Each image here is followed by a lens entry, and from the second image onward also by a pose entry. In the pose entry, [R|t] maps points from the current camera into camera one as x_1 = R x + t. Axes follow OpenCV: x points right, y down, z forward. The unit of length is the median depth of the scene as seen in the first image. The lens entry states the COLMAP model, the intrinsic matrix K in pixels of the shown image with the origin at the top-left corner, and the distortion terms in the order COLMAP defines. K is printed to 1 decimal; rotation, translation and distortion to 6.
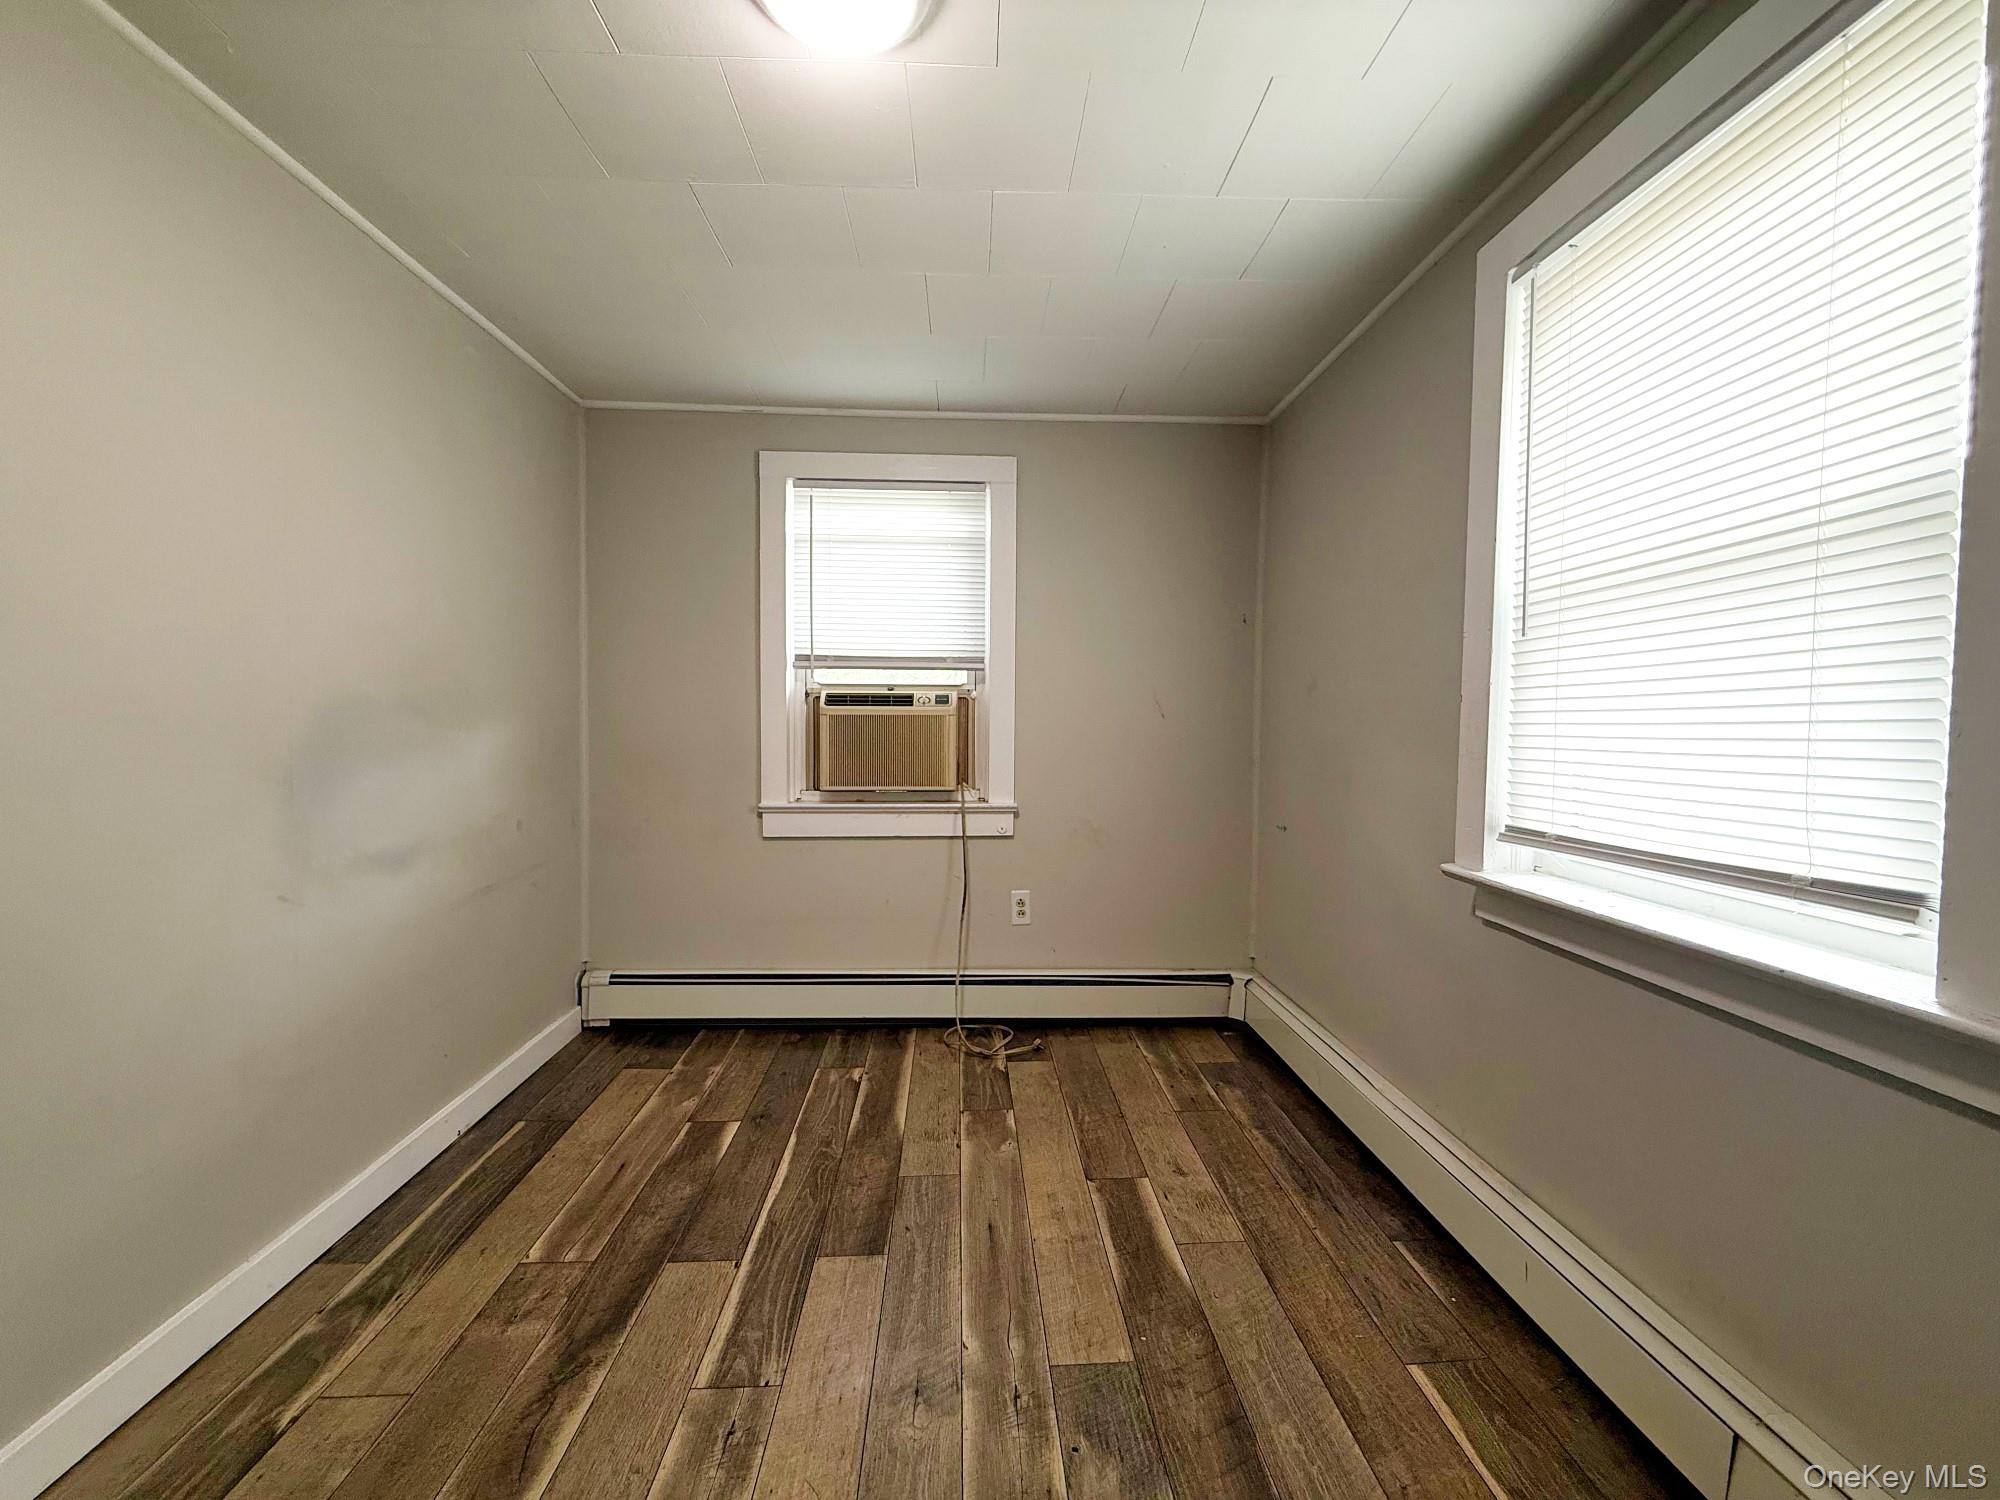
lens RADIAL K [[798.9, 0, 995.4], [0, 798.9, 749.2], [0, 0, 1]] dist [0.001863, 0.000156]
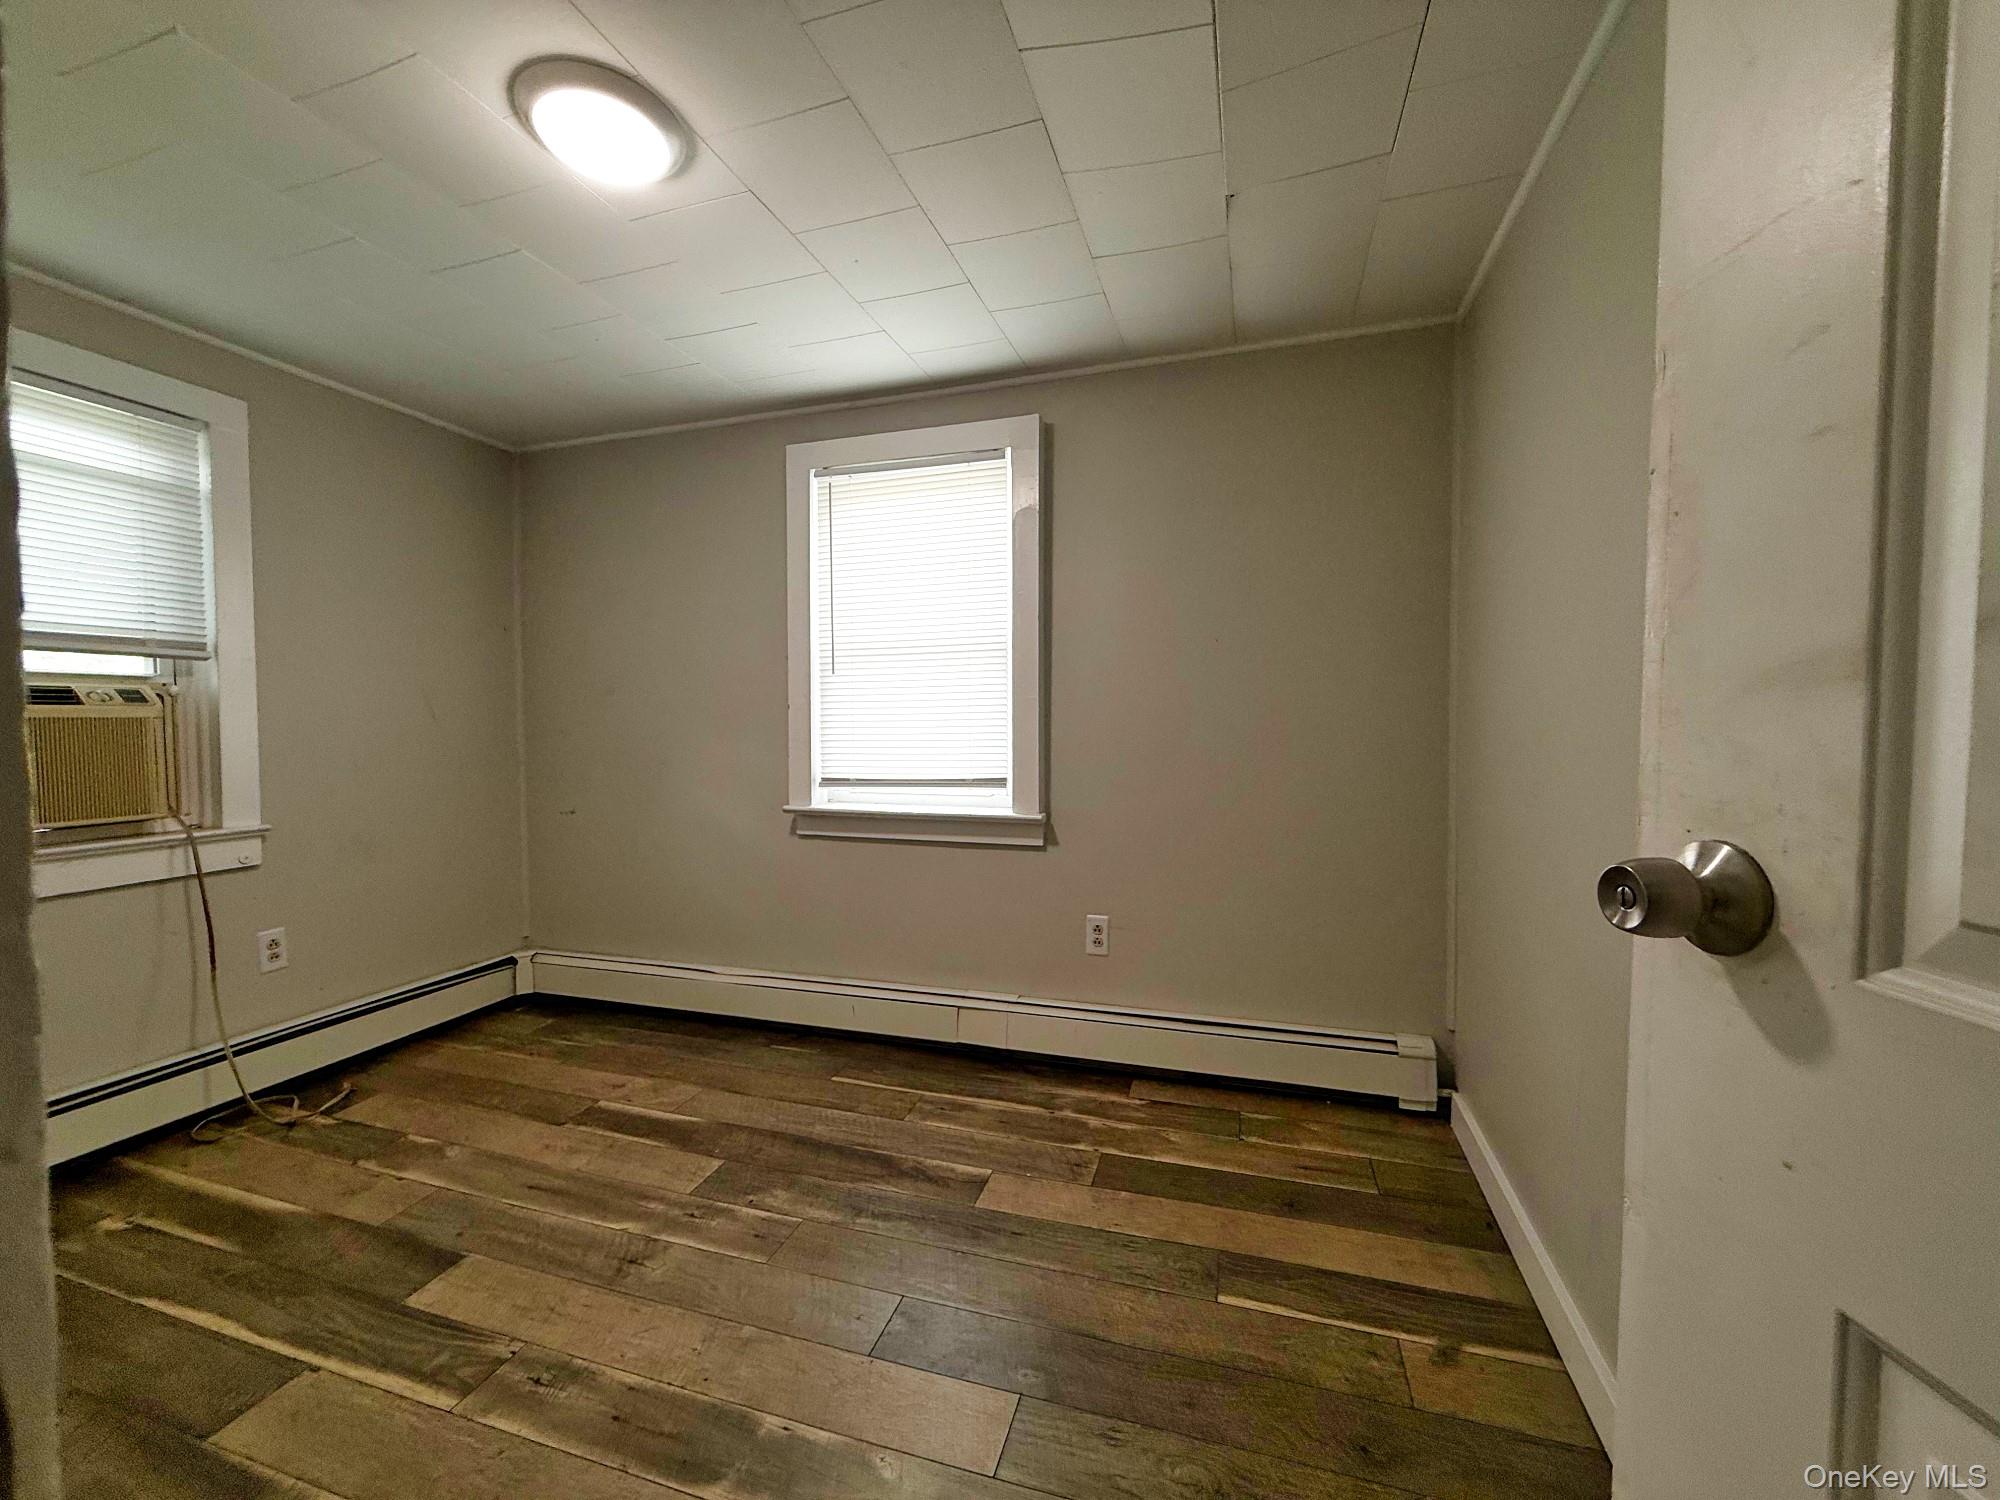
lens RADIAL K [[798.9, 0, 995.4], [0, 798.9, 749.2], [0, 0, 1]] dist [0.001863, 0.000156]
pose [[0.343127, -0.042813, 0.938313, -0.638718], [0.040326, 0.998711, 0.030822, -0.005958], [-0.938423, 0.027262, 0.344411, 0.010637]]
